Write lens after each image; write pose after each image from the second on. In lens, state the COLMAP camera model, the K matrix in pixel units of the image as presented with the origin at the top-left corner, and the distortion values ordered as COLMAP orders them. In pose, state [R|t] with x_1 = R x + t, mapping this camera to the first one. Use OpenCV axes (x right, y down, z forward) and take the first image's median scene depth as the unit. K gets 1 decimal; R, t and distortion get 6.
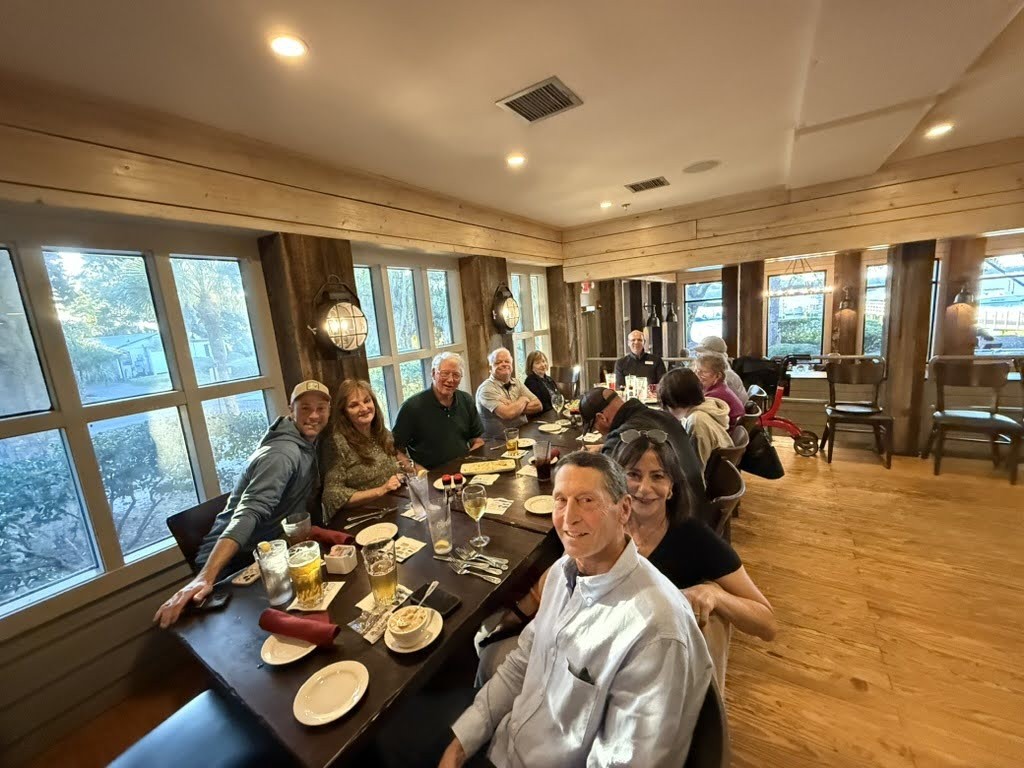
lens RADIAL K [[412.2, 0, 512.0], [0, 412.2, 384.0], [0, 0, 1]] dist [-0.000417, -0.000085]
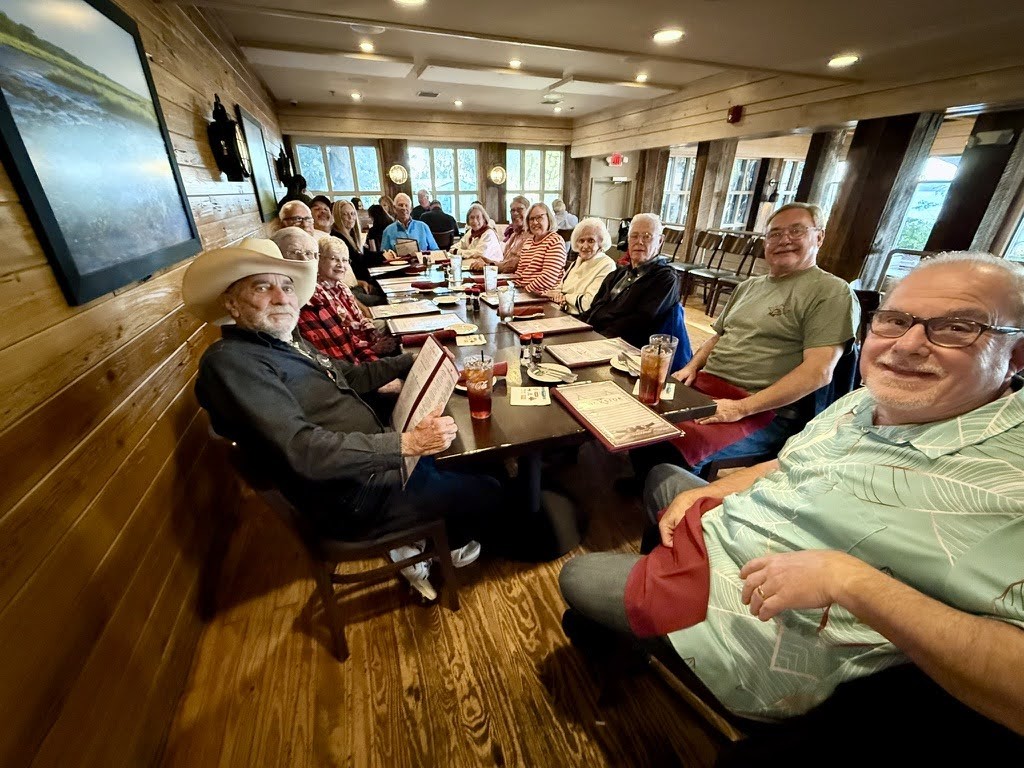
lens RADIAL K [[412.2, 0, 512.0], [0, 412.2, 384.0], [0, 0, 1]] dist [-0.000417, -0.000085]
pose [[0.803659, 0.325463, -0.498203, 1.329749], [-0.164627, 0.926109, 0.339442, 0.068887], [0.571866, -0.190778, 0.797855, -0.693610]]
